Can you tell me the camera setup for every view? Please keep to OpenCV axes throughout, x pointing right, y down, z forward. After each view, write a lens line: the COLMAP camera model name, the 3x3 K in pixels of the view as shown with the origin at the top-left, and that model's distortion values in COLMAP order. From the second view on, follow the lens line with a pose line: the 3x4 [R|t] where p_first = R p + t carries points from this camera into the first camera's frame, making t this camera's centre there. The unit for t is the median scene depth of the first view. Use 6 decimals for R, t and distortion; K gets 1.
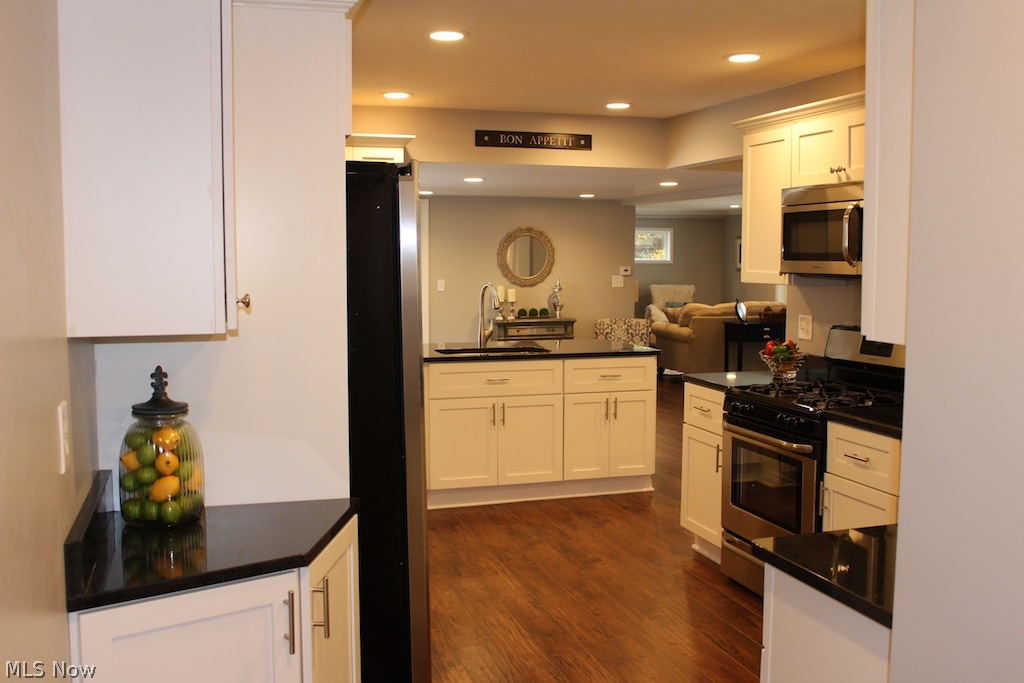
lens RADIAL K [[1000.9, 0, 512.0], [0, 1000.9, 341.5], [0, 0, 1]] dist [-0.174959, -0.000567]
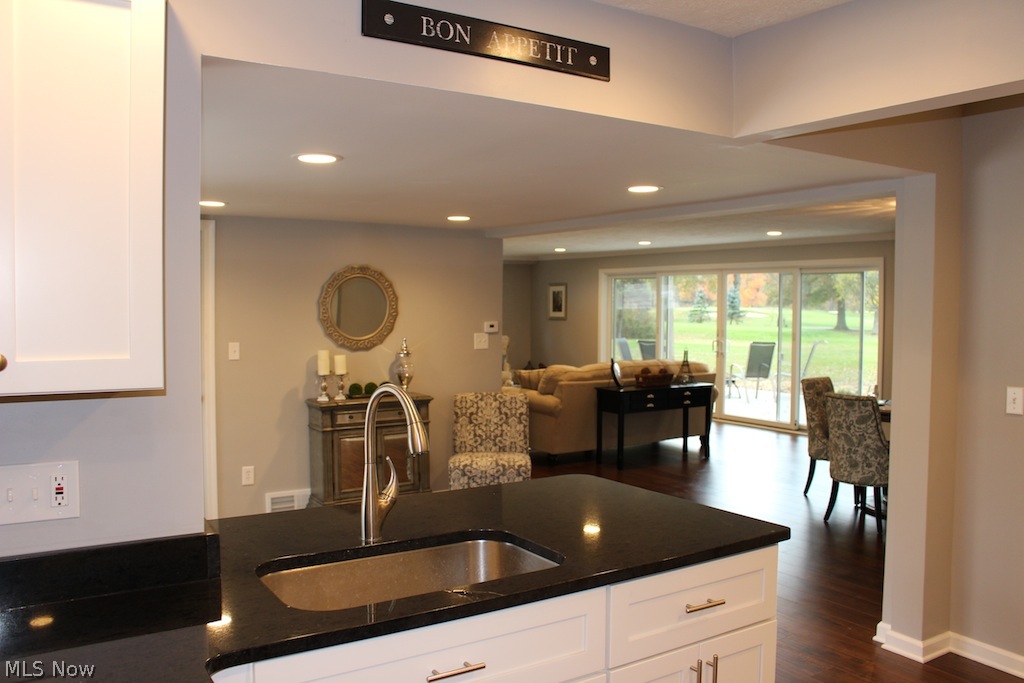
lens RADIAL K [[842.4, 0, 512.0], [0, 842.4, 341.5], [0, 0, 1]] dist [-0.151673, 0.000186]
pose [[0.962314, -0.008108, 0.271821, -0.041492], [0.018537, 0.999186, -0.035822, -0.038247], [-0.271309, 0.039511, 0.961681, 0.408871]]
